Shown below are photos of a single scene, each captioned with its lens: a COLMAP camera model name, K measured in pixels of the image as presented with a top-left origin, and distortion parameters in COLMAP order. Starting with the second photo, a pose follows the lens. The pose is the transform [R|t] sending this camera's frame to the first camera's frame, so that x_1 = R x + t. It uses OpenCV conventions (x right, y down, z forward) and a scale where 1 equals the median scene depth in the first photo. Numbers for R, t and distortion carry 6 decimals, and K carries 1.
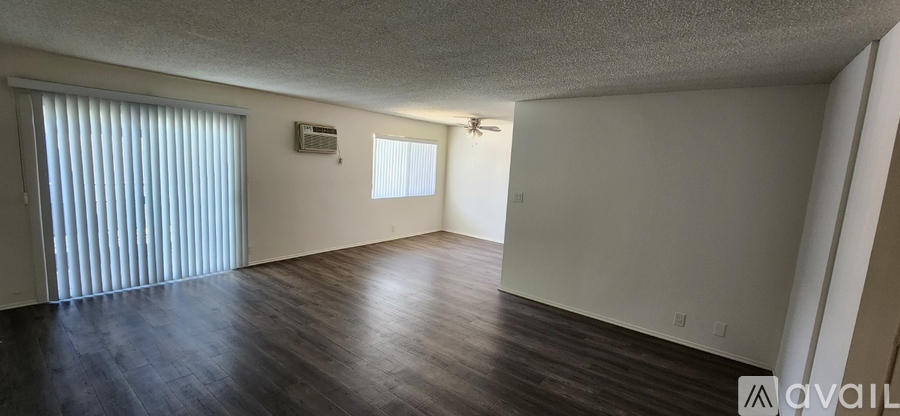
lens RADIAL K [[369.0, 0, 445.3], [0, 369.0, 208.4], [0, 0, 1]] dist [-0.000162, -0.000113]
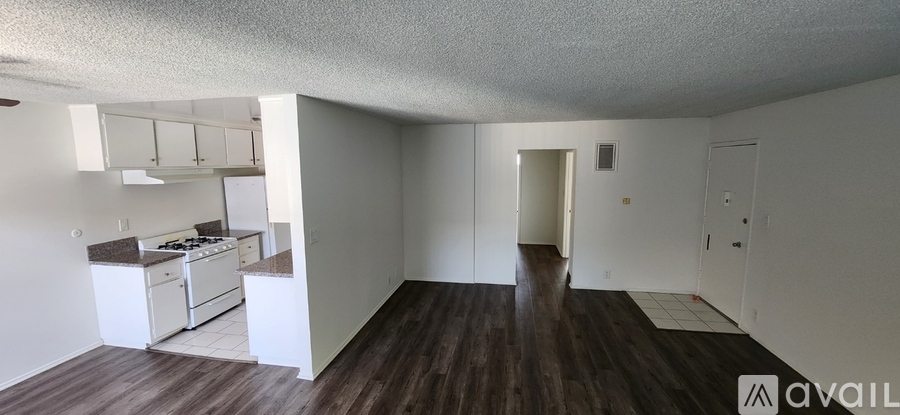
lens RADIAL K [[369.0, 0, 445.3], [0, 369.0, 207.9], [0, 0, 1]] dist [-0.000162, -0.000113]
pose [[-0.467431, -0.166513, 0.868206, -0.699140], [0.097887, 0.966312, 0.238030, -0.304443], [-0.878594, 0.196249, -0.435385, 1.456337]]
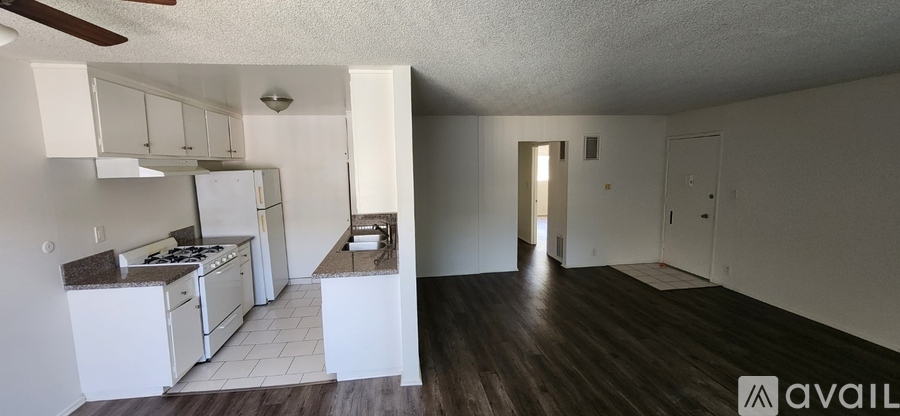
lens RADIAL K [[369.0, 0, 445.3], [0, 369.0, 208.4], [0, 0, 1]] dist [-0.000162, -0.000113]
pose [[-0.723766, -0.128848, 0.677909, -0.362453], [0.067700, 0.964414, 0.255582, -0.294805], [-0.686717, 0.230877, -0.689287, 1.884075]]
